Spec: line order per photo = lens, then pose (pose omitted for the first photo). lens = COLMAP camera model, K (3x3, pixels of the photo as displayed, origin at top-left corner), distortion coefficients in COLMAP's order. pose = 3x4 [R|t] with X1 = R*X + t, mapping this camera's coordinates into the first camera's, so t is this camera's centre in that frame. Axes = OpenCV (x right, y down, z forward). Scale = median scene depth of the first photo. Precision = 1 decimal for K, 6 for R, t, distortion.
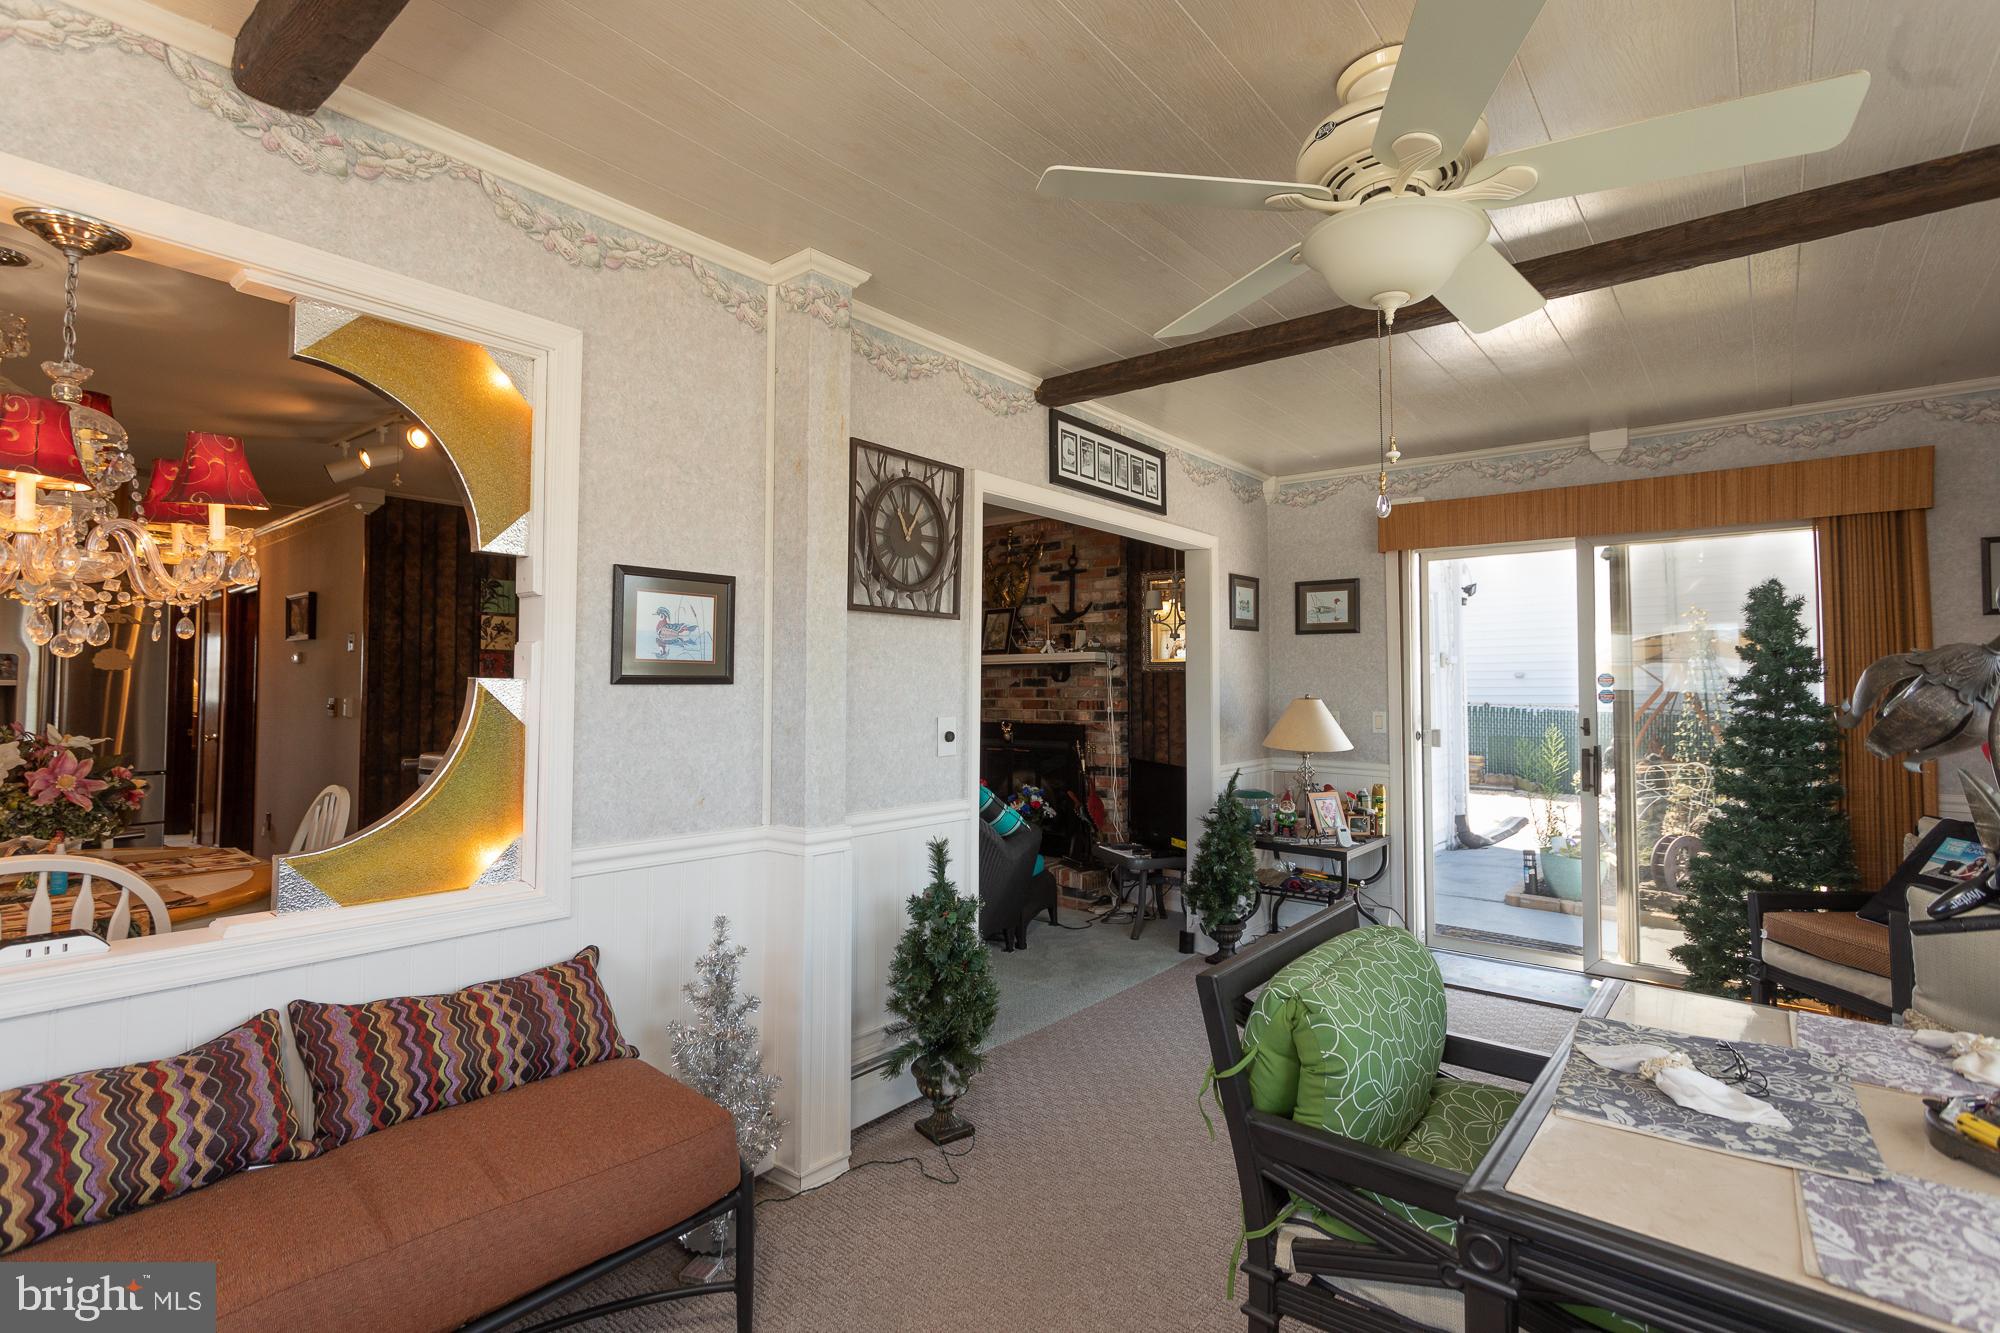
lens RADIAL K [[951.0, 0, 999.3], [0, 951.0, 658.2], [0, 0, 1]] dist [-0.003508, 0.002163]
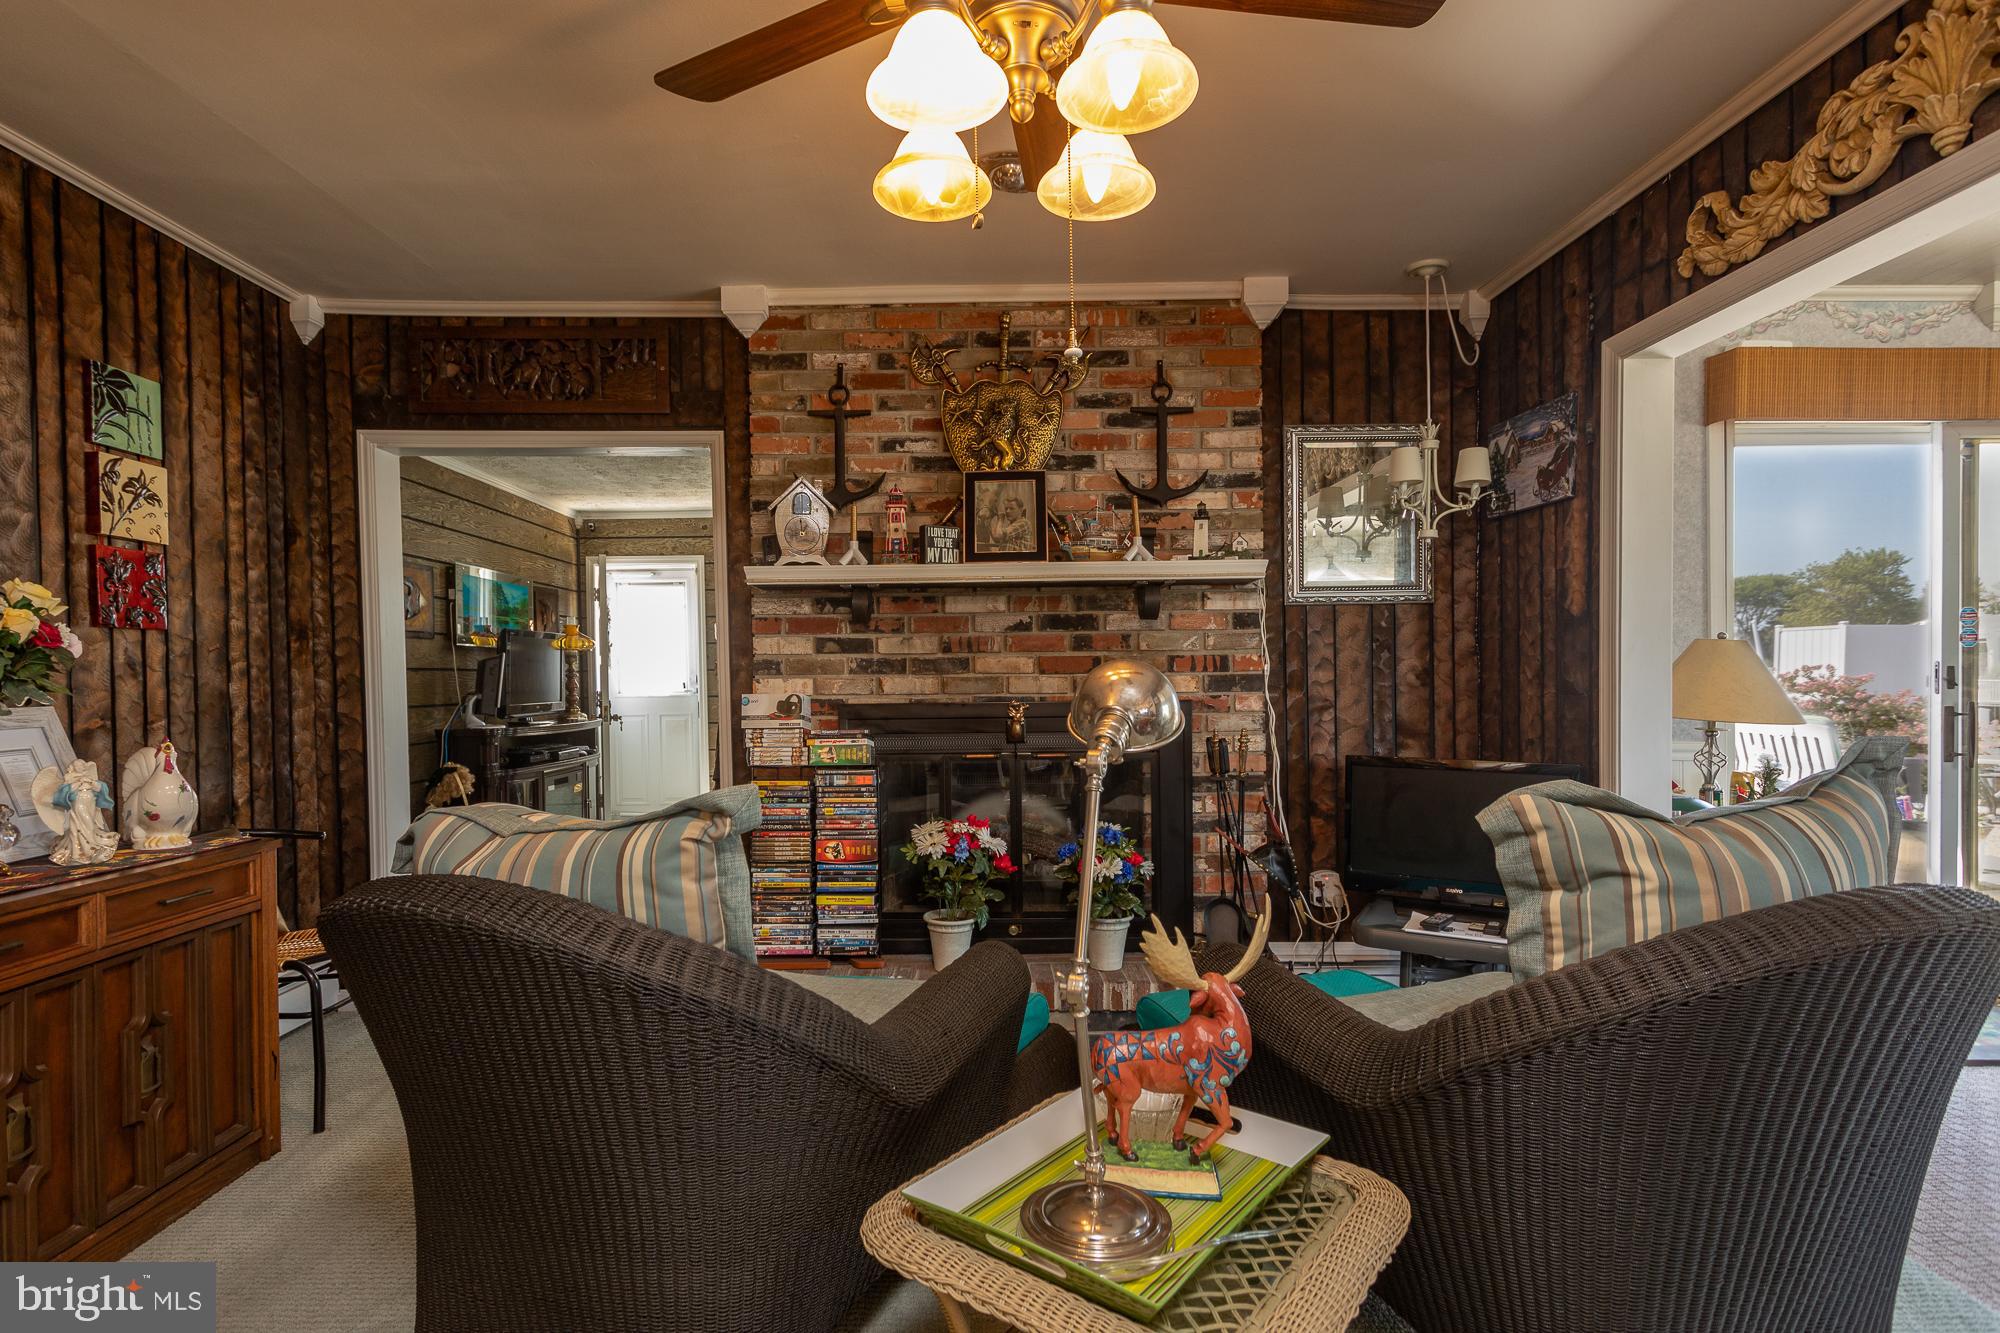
lens RADIAL K [[951.0, 0, 1002.1], [0, 951.0, 679.9], [0, 0, 1]] dist [-0.003508, 0.002163]
pose [[0.779894, -0.018093, 0.625650, -0.323076], [-0.010548, 0.999060, 0.042041, 0.036641], [-0.625823, -0.039387, 0.778970, 0.639042]]
